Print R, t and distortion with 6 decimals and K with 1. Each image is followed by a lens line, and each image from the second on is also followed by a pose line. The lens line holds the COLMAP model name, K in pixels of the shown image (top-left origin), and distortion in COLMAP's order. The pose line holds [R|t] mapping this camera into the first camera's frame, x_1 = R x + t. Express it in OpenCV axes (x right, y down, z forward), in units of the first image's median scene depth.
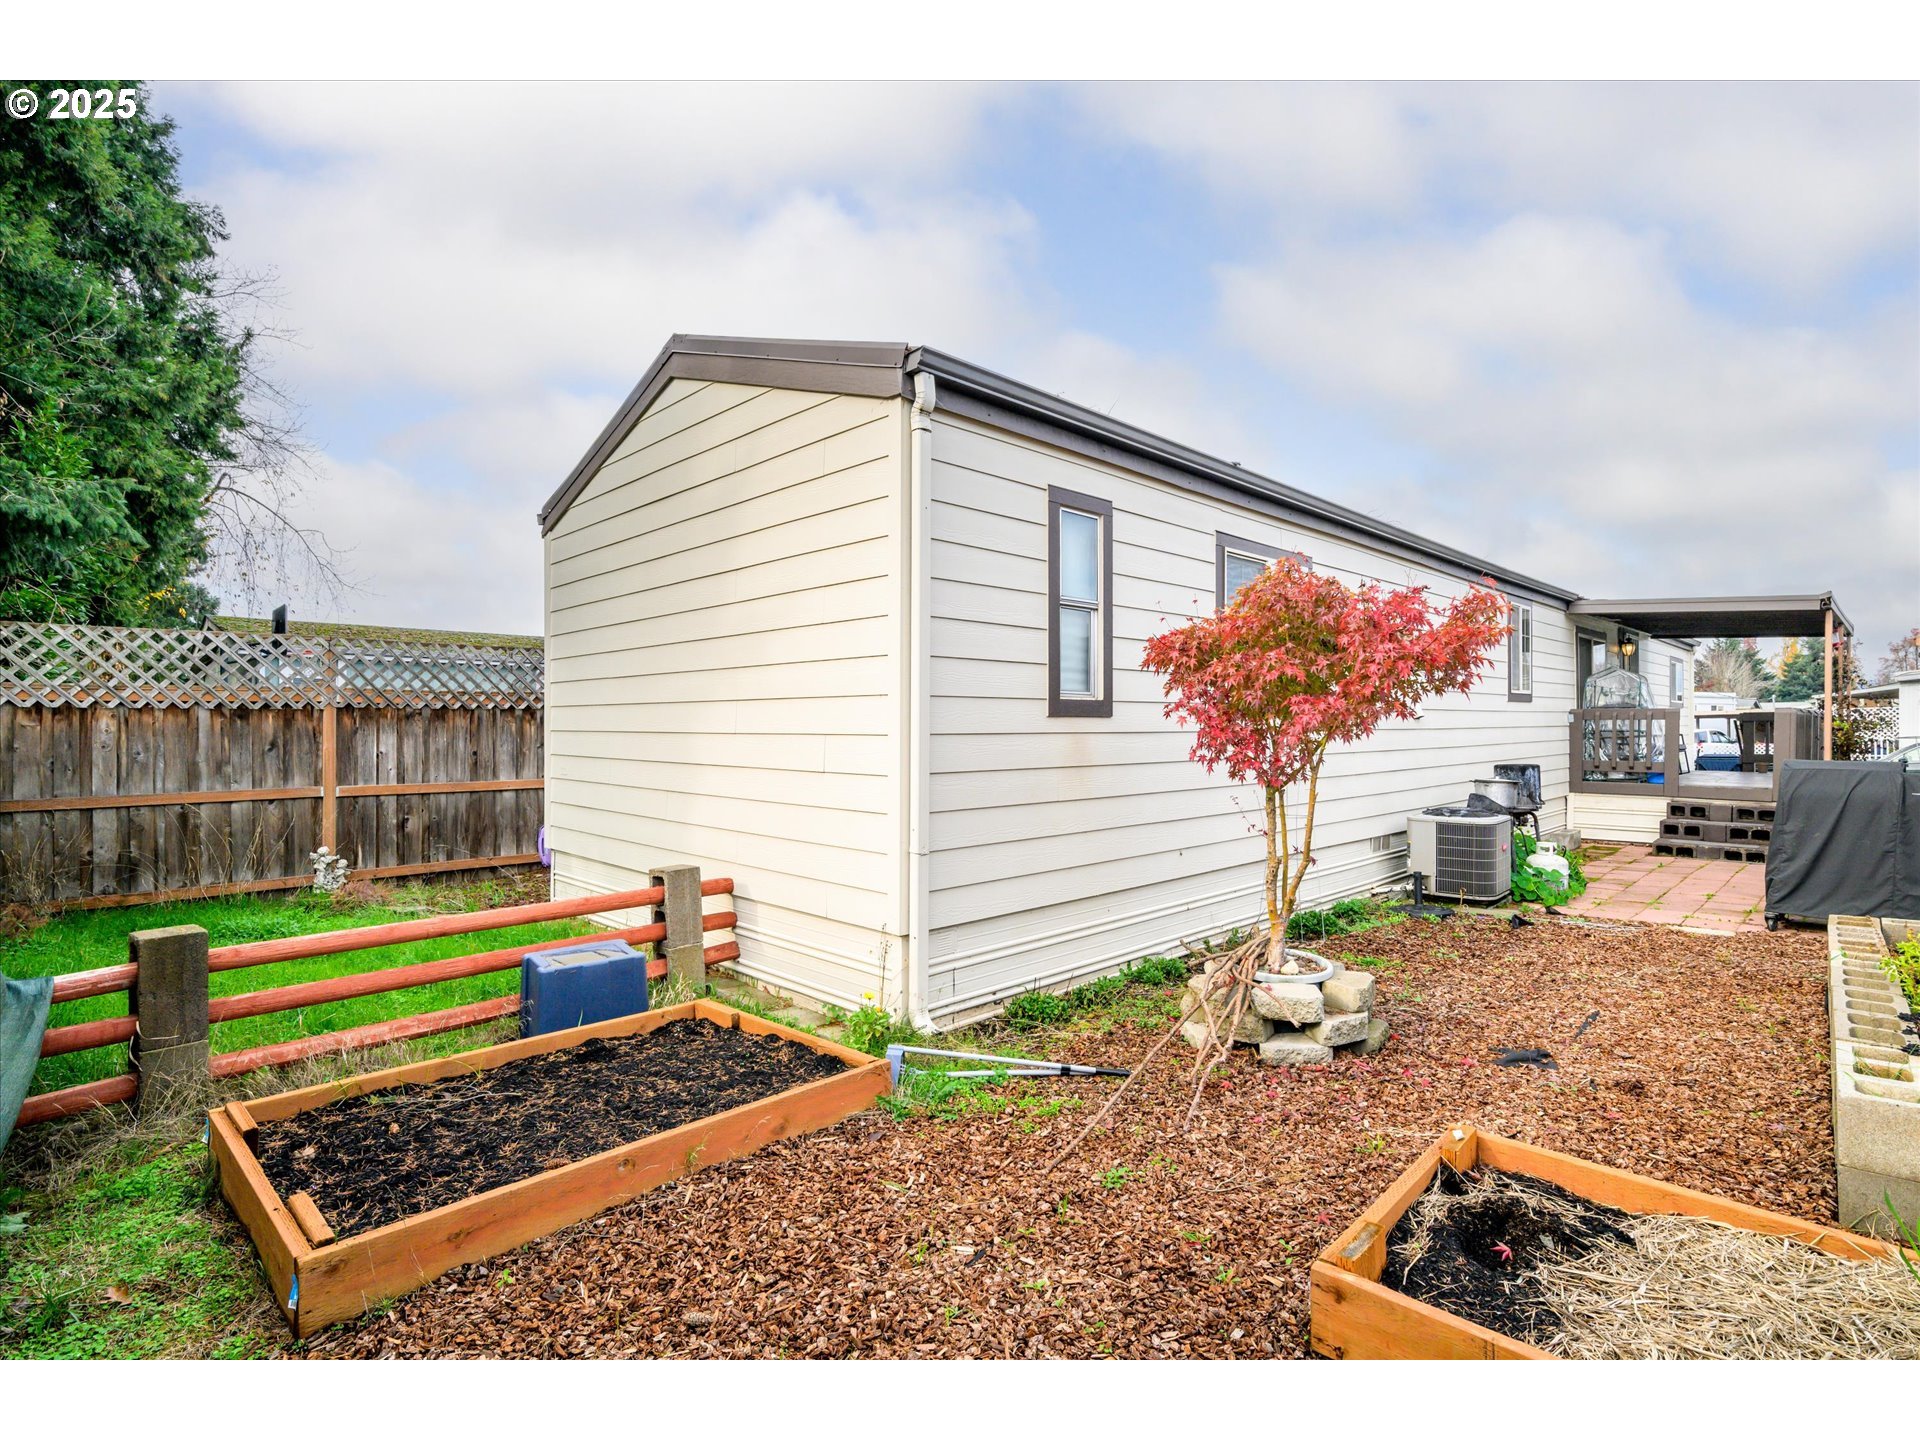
lens RADIAL K [[935.7, 0, 960.4], [0, 935.7, 726.1], [0, 0, 1]] dist [-0.000593, 0.000110]
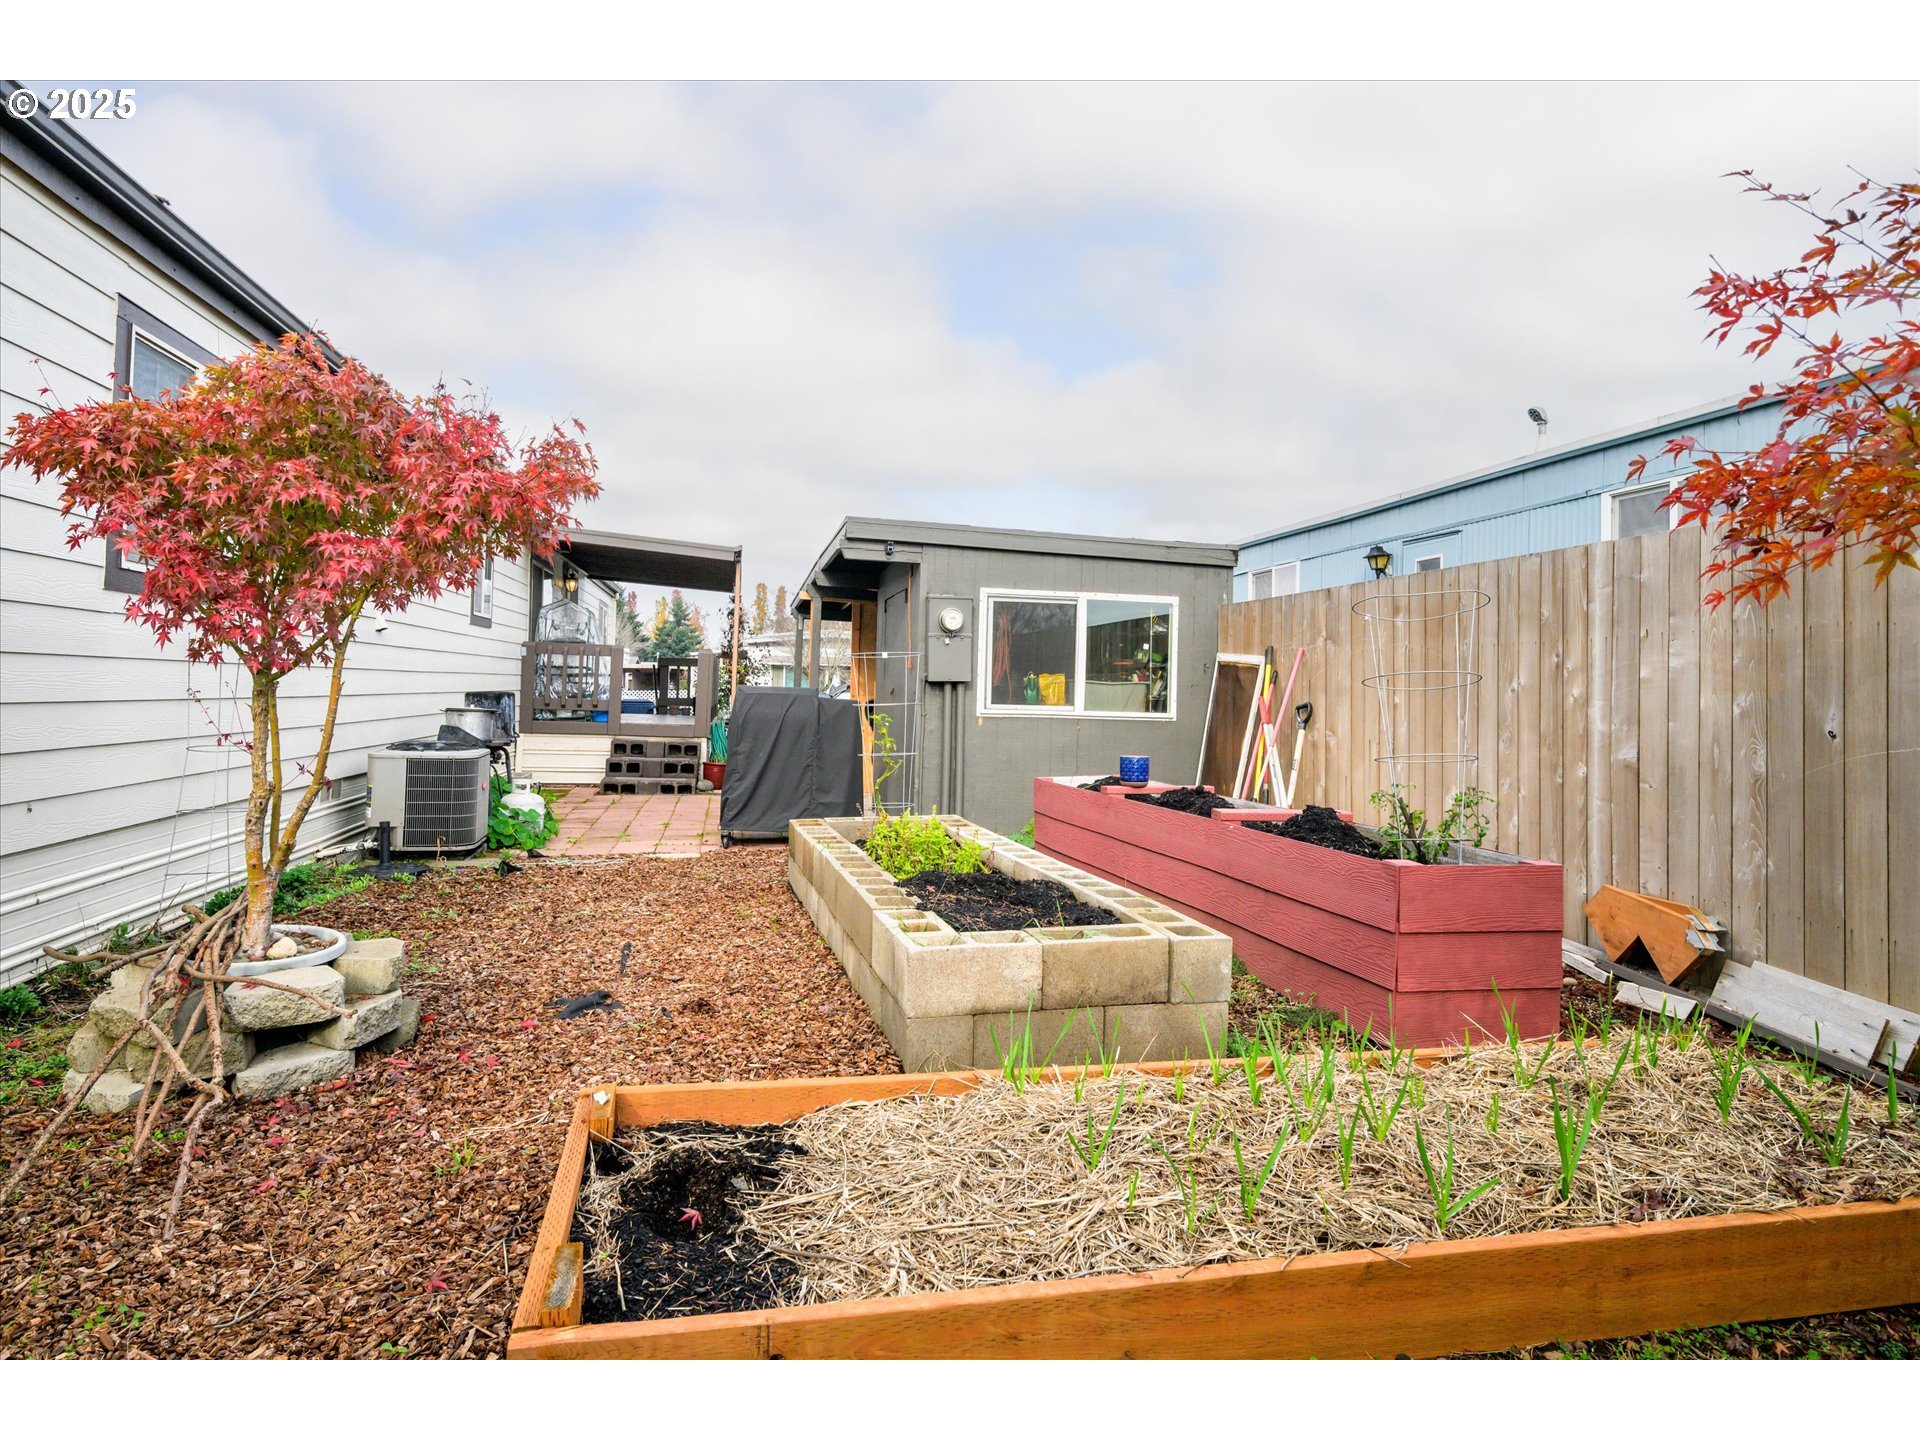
lens RADIAL K [[1105.8, 0, 967.4], [0, 1105.8, 667.5], [0, 0, 1]] dist [-0.004302, 0.001458]
pose [[0.536671, 0.039161, 0.842882, -0.054443], [-0.029999, 0.999176, -0.027322, 0.069174], [-0.843258, -0.010622, 0.537404, 0.181422]]
